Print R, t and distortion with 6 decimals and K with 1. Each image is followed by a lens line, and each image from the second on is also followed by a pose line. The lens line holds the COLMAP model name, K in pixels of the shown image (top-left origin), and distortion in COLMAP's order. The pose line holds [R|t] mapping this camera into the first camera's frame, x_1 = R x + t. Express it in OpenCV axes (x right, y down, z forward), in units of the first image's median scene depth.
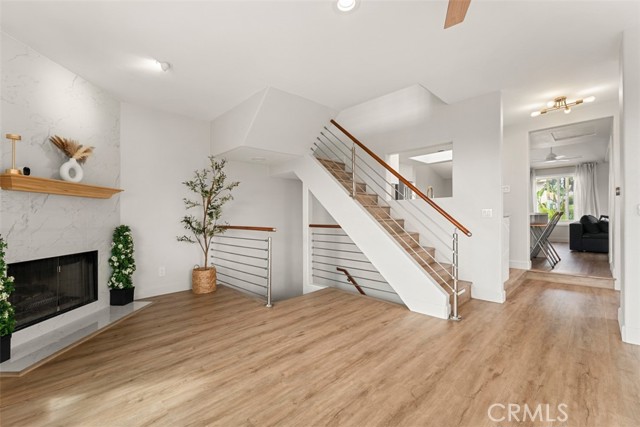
lens RADIAL K [[272.8, 0, 309.1], [0, 272.8, 221.3], [0, 0, 1]] dist [-0.001384, -0.000285]
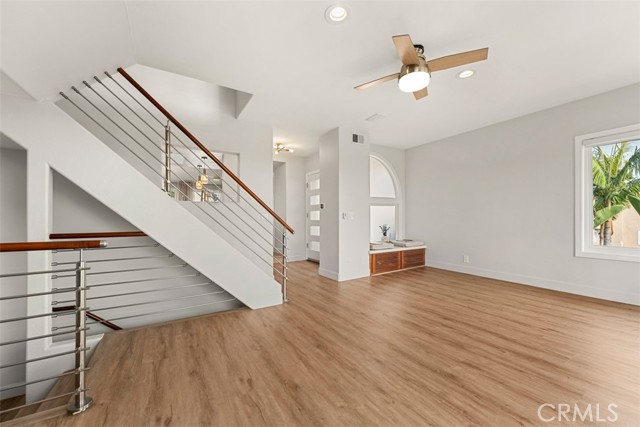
lens RADIAL K [[256.5, 0, 322.7], [0, 256.5, 217.8], [0, 0, 1]] dist [0.003205, -0.001928]
pose [[0.204430, 0.010083, 0.978829, -0.583407], [0.021629, 0.999656, -0.014815, 0.000427], [-0.978642, 0.024200, 0.204142, 0.590282]]
